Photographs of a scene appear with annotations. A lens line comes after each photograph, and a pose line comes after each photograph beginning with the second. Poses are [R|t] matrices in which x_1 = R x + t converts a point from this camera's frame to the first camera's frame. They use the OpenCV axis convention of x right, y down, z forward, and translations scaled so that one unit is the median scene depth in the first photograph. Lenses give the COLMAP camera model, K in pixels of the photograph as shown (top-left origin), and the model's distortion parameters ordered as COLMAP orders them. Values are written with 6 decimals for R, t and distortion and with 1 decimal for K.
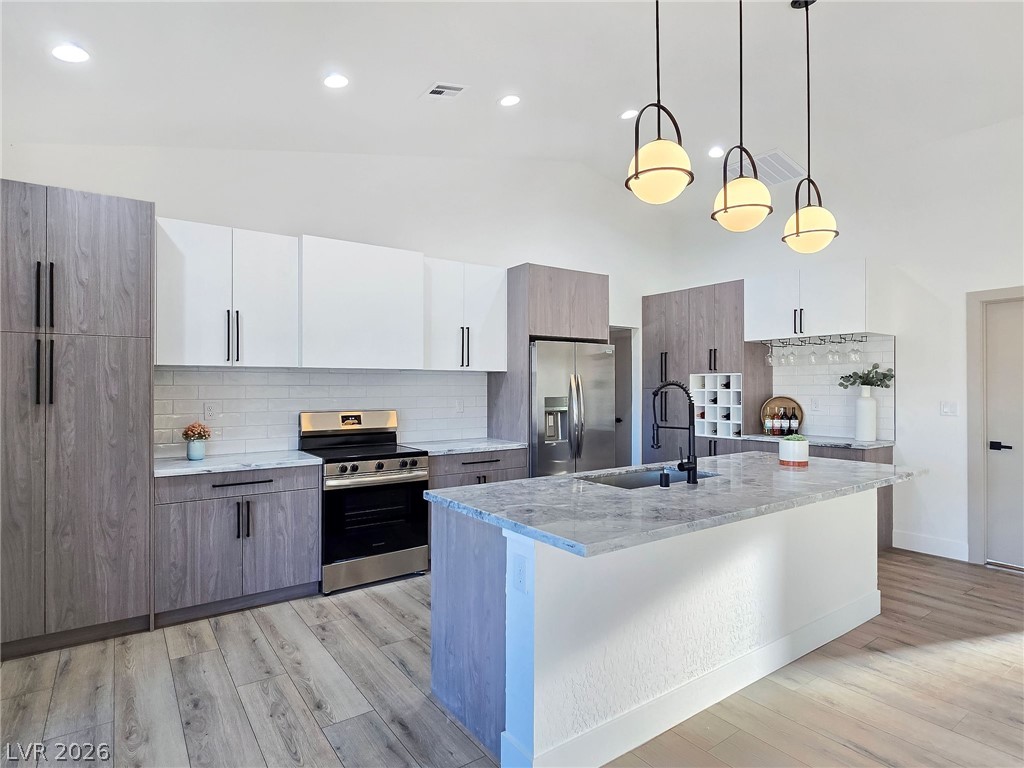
lens RADIAL K [[551.4, 0, 504.3], [0, 551.4, 384.8], [0, 0, 1]] dist [-0.006159, -0.001938]
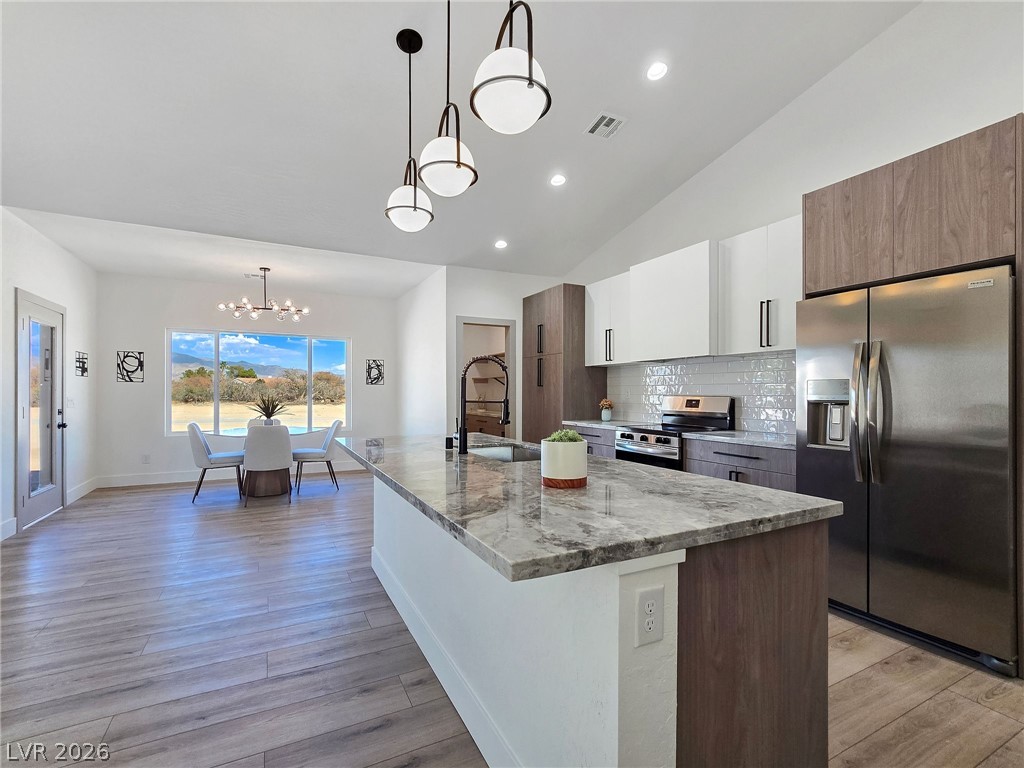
lens RADIAL K [[476.2, 0, 507.9], [0, 476.2, 390.0], [0, 0, 1]] dist [-0.001966, 0.000330]
pose [[-0.133812, -0.004382, -0.990997, 0.758909], [0.005076, 0.999974, -0.005108, 0.038362], [0.990994, -0.005714, -0.133786, 0.745623]]
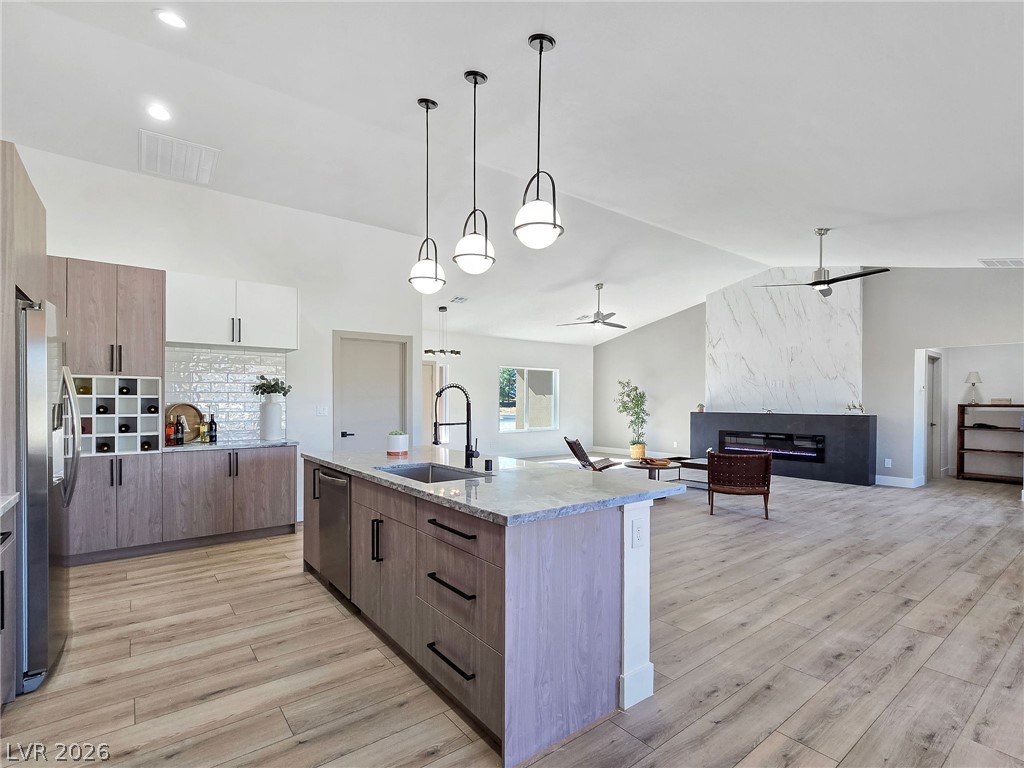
lens RADIAL K [[493.8, 0, 521.0], [0, 493.8, 398.3], [0, 0, 1]] dist [-0.005475, 0.001042]
pose [[-0.058993, 0.008211, 0.998225, -0.475346], [-0.006486, 0.999942, -0.008608, 0.019076], [-0.998237, -0.006982, -0.058937, 0.582329]]
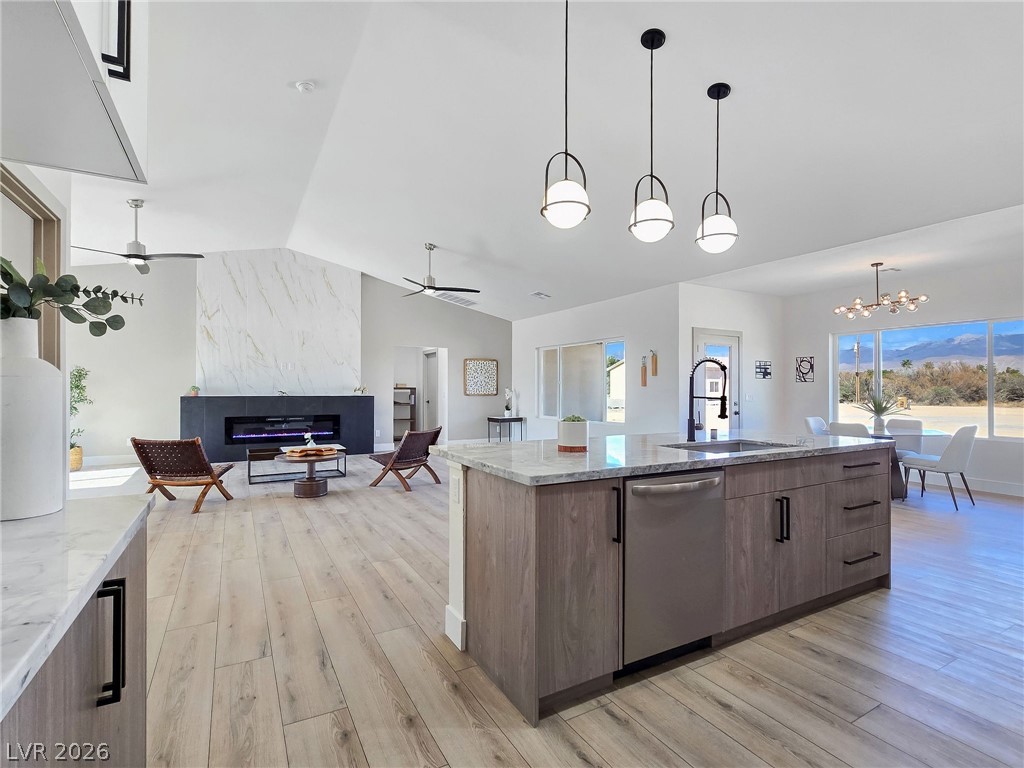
lens RADIAL K [[488.3, 0, 506.4], [0, 488.3, 385.6], [0, 0, 1]] dist [-0.014386, -0.000301]
pose [[-0.994854, -0.000274, 0.101322, 0.403128], [-0.001843, 0.999880, -0.015387, 0.043535], [-0.101306, -0.015495, -0.994735, 1.315187]]
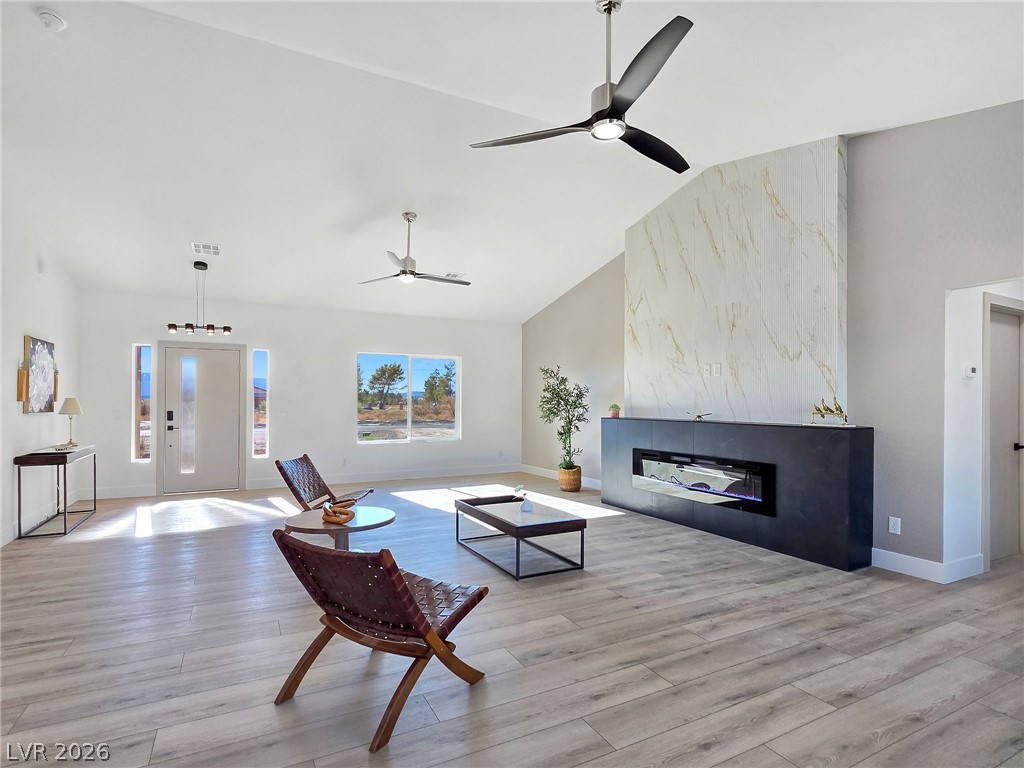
lens RADIAL K [[526.7, 0, 520.4], [0, 526.7, 394.0], [0, 0, 1]] dist [-0.000704, -0.002354]
pose [[0.120728, 0.018064, 0.992521, 0.209394], [-0.009195, 0.999812, -0.017078, 0.018315], [-0.992643, -0.007064, 0.120871, -0.296674]]
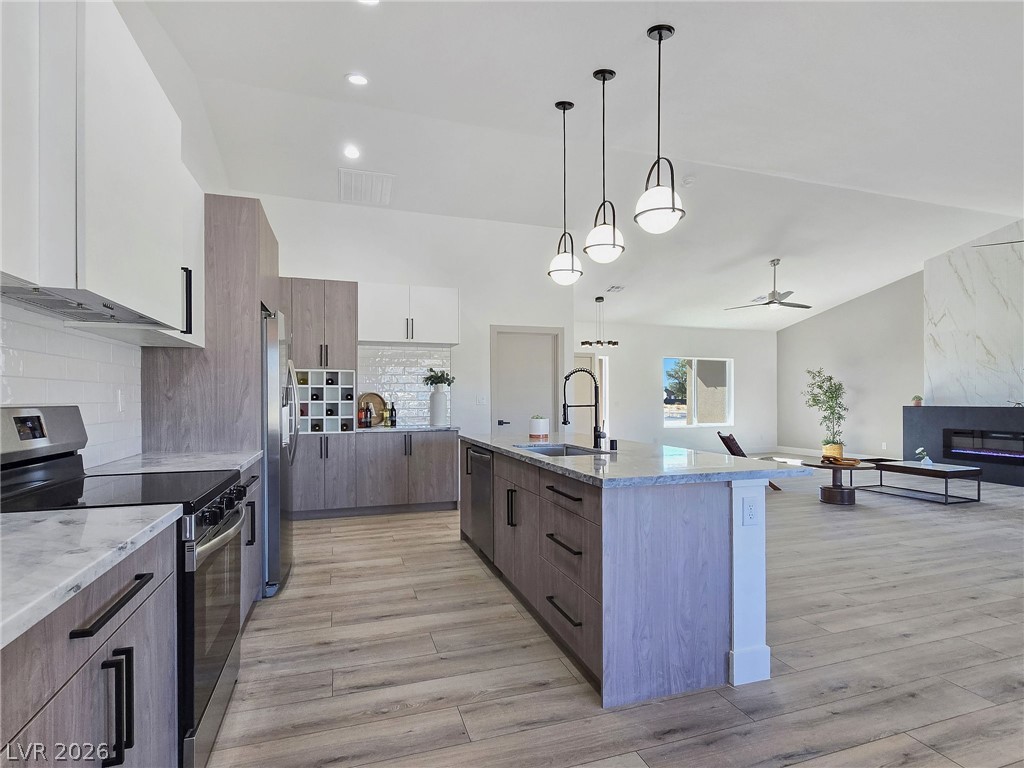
lens RADIAL K [[523.9, 0, 517.8], [0, 523.9, 393.4], [0, 0, 1]] dist [-0.004414, -0.001112]
pose [[0.279212, 0.010554, 0.960171, -0.553062], [-0.006299, 0.999938, -0.009159, 0.038203], [-0.960209, -0.003490, 0.279262, 0.511837]]
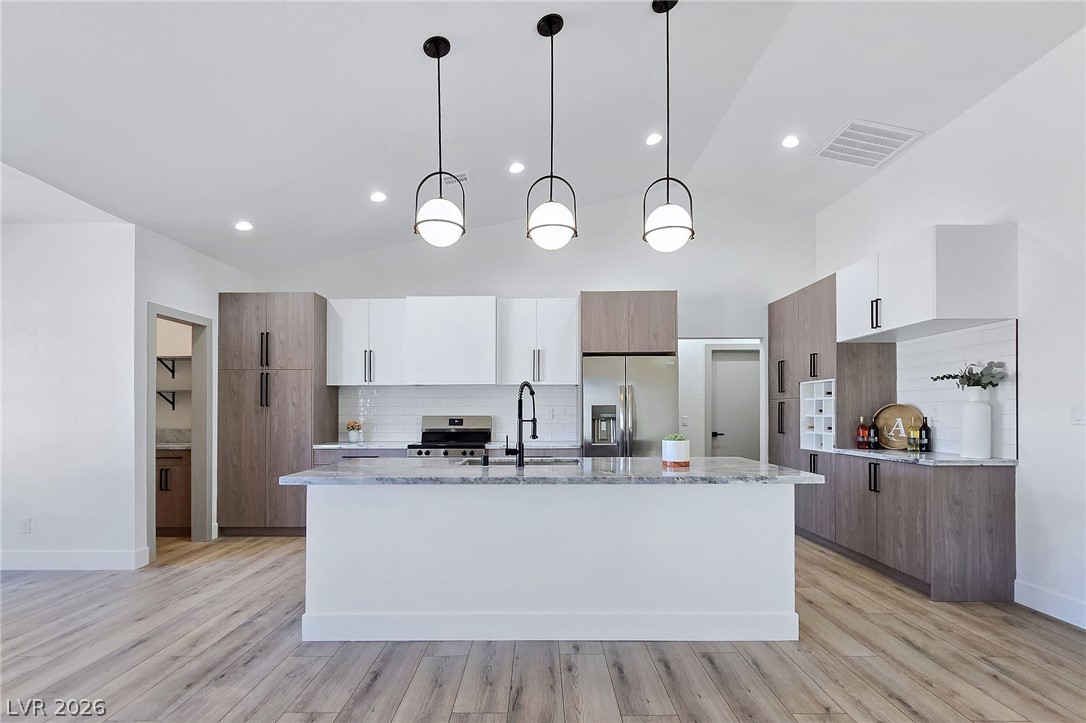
lens RADIAL K [[500.6, 0, 537.0], [0, 500.6, 412.7], [0, 0, 1]] dist [-0.012799, 0.000023]
pose [[0.817344, -0.000972, -0.576149, 0.617621], [0.004167, 0.999982, 0.004225, 0.034985], [0.576134, -0.005854, 0.817334, 0.080346]]
